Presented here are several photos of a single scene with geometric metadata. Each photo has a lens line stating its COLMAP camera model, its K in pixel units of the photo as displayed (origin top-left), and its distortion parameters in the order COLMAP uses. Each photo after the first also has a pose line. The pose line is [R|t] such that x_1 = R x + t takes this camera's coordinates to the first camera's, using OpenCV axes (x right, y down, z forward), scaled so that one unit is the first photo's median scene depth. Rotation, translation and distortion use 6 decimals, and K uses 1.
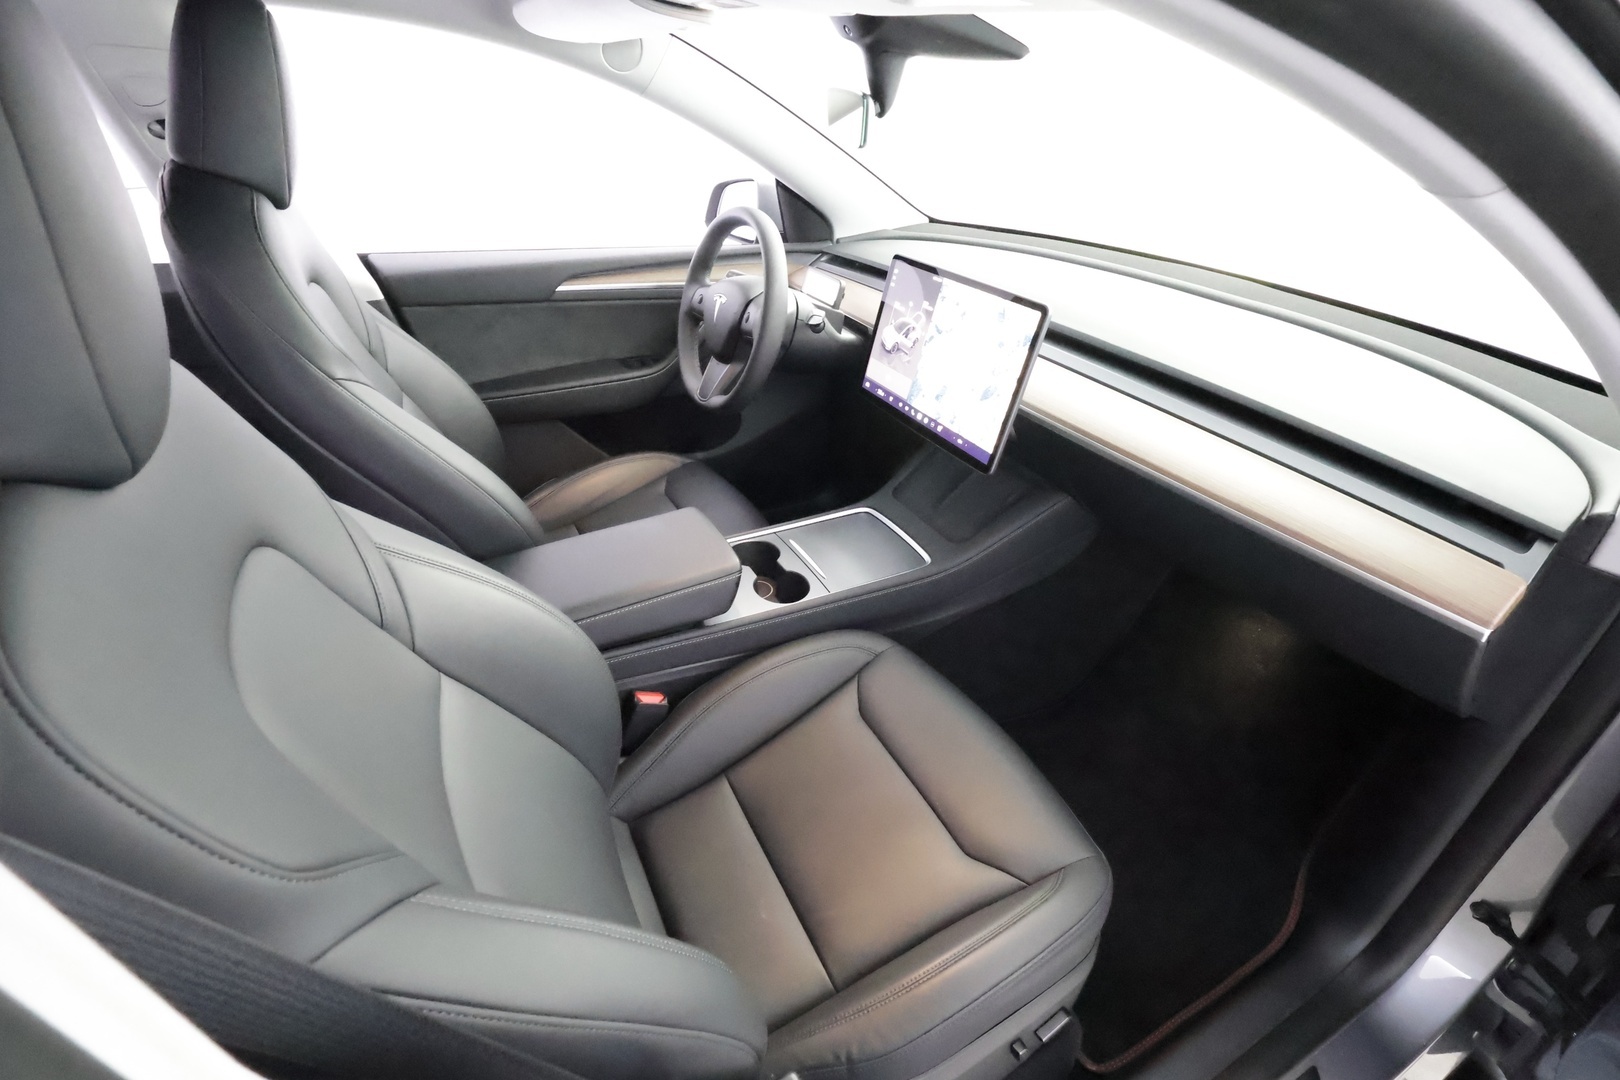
lens RADIAL K [[747.4, 0, 814.5], [0, 747.4, 540.5], [0, 0, 1]] dist [-0.000360, 0.000087]
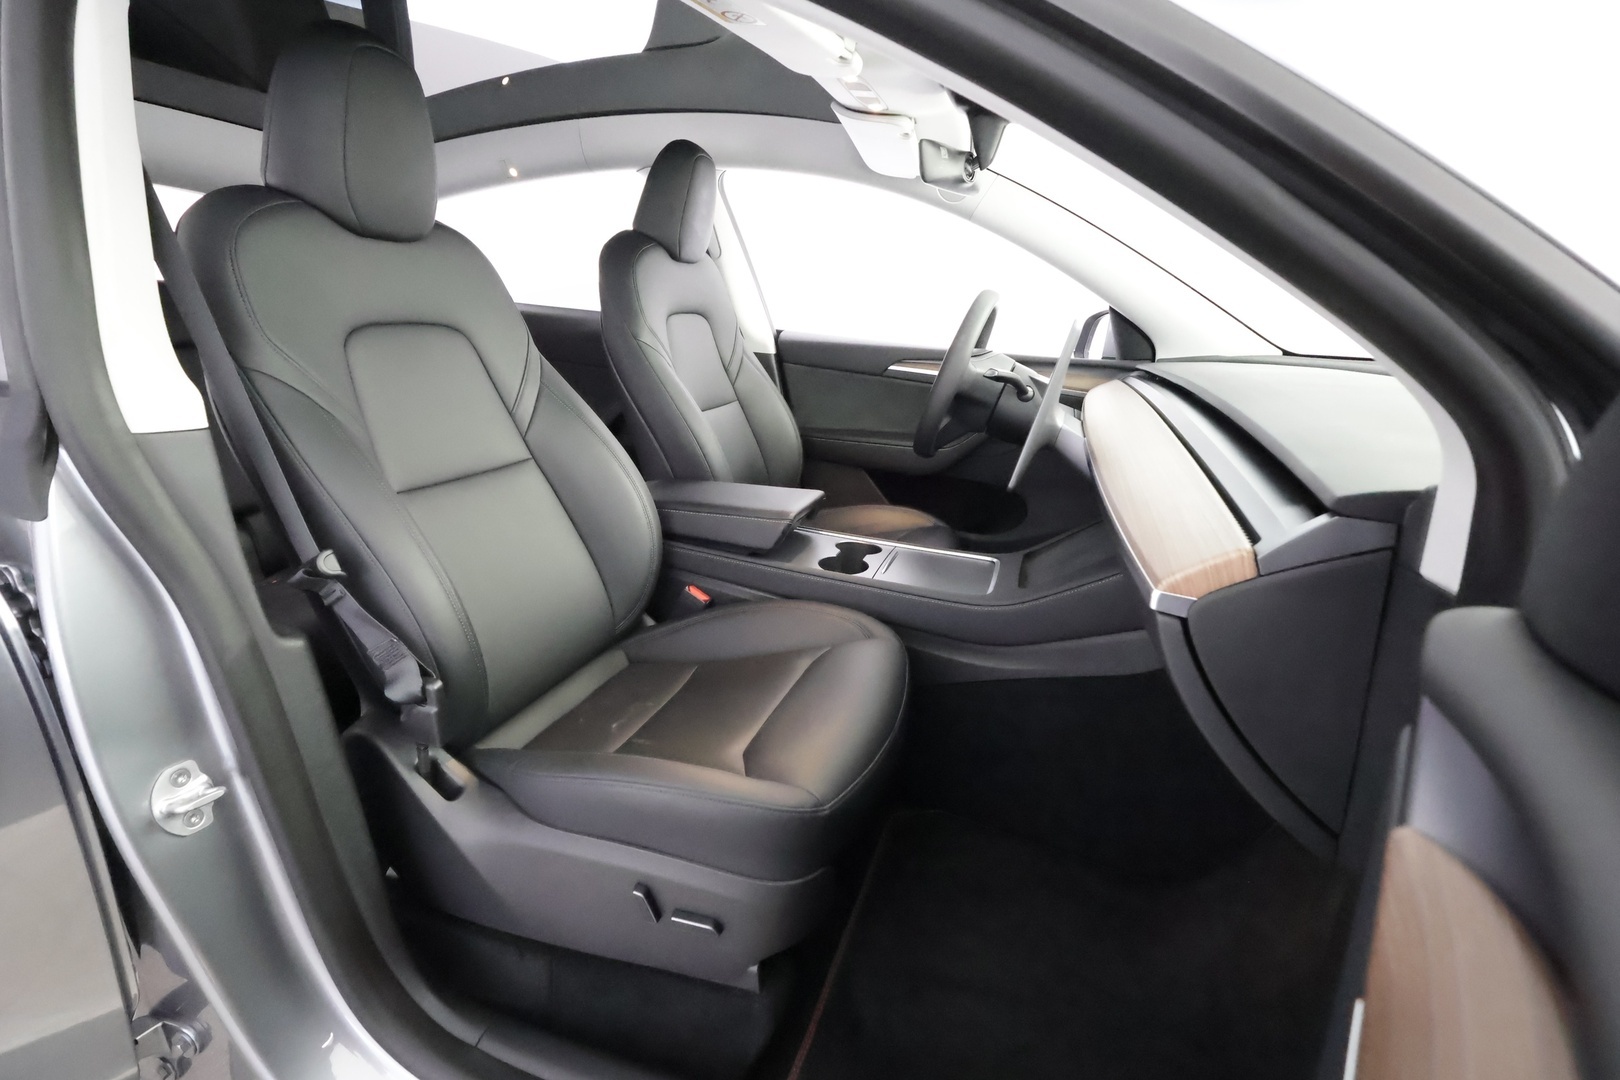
lens RADIAL K [[746.0, 0, 818.0], [0, 746.0, 541.5], [0, 0, 1]] dist [-0.000550, 0.000727]
pose [[0.704474, 0.224411, -0.673317, 0.572238], [-0.398585, 0.910054, -0.113716, 0.145910], [0.587236, 0.348484, 0.730556, 0.123151]]
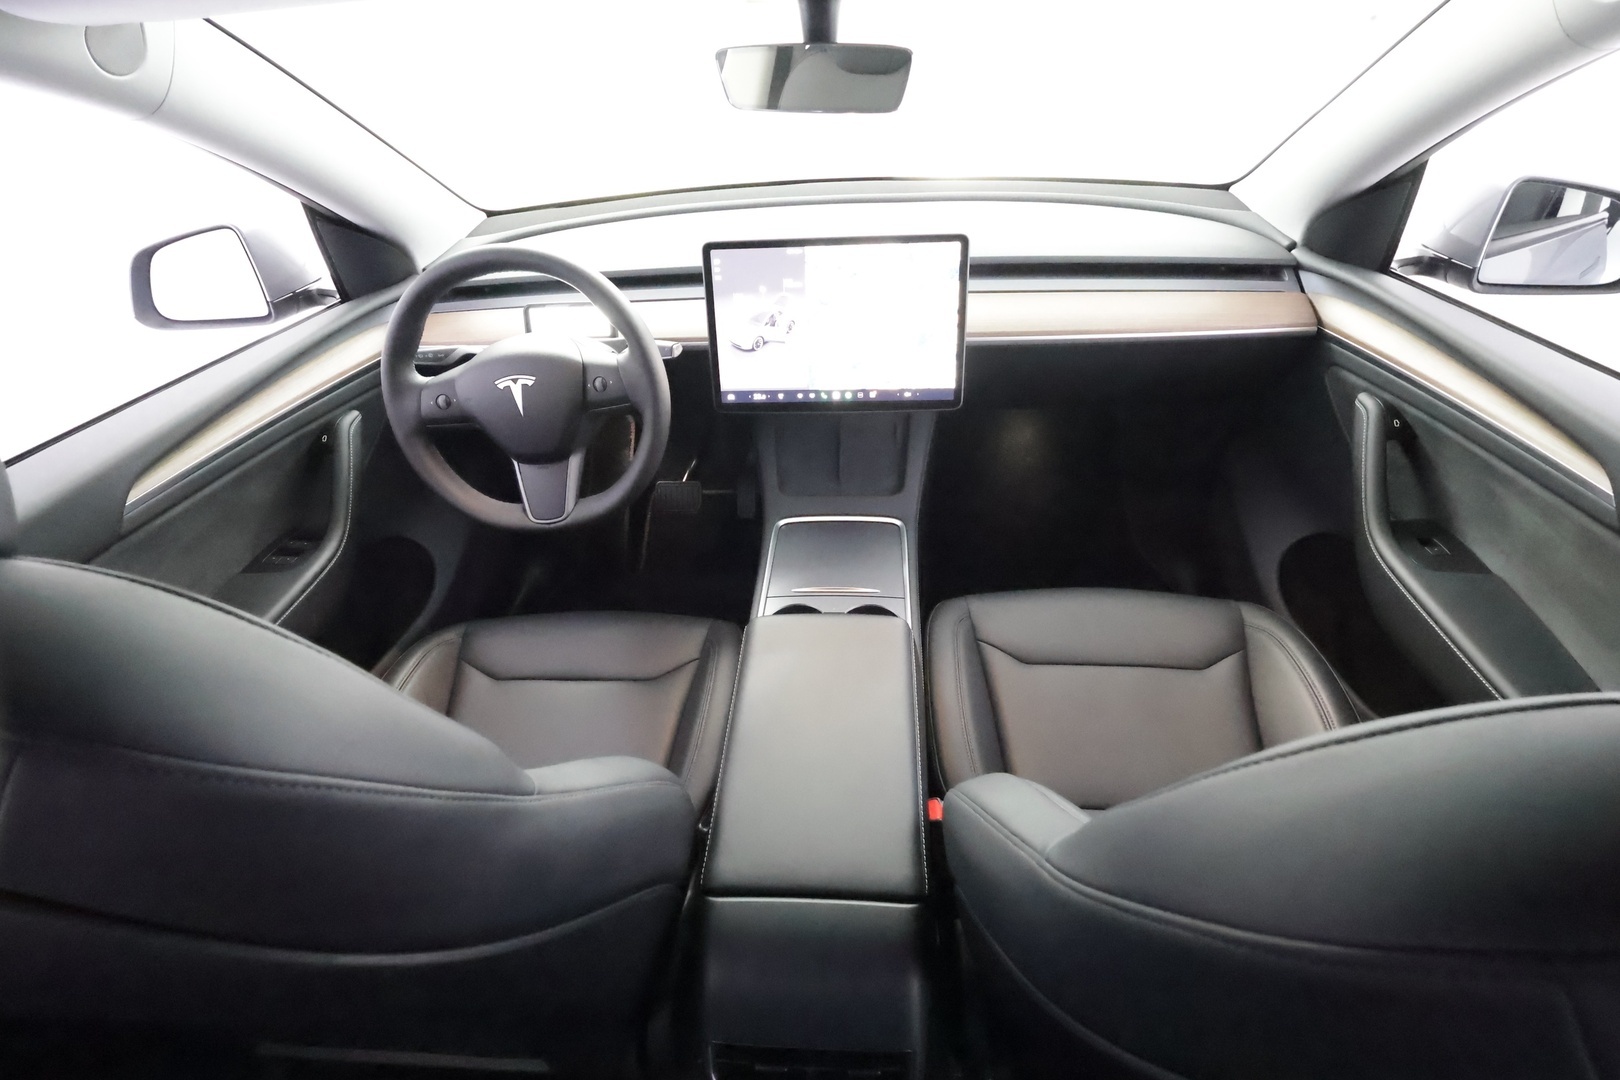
lens RADIAL K [[747.4, 0, 814.5], [0, 747.4, 540.5], [0, 0, 1]] dist [-0.000360, 0.000087]
pose [[0.529113, -0.545833, 0.649696, -0.514777], [0.502052, 0.818635, 0.278893, -0.258843], [-0.684093, 0.178615, 0.707187, 0.345638]]
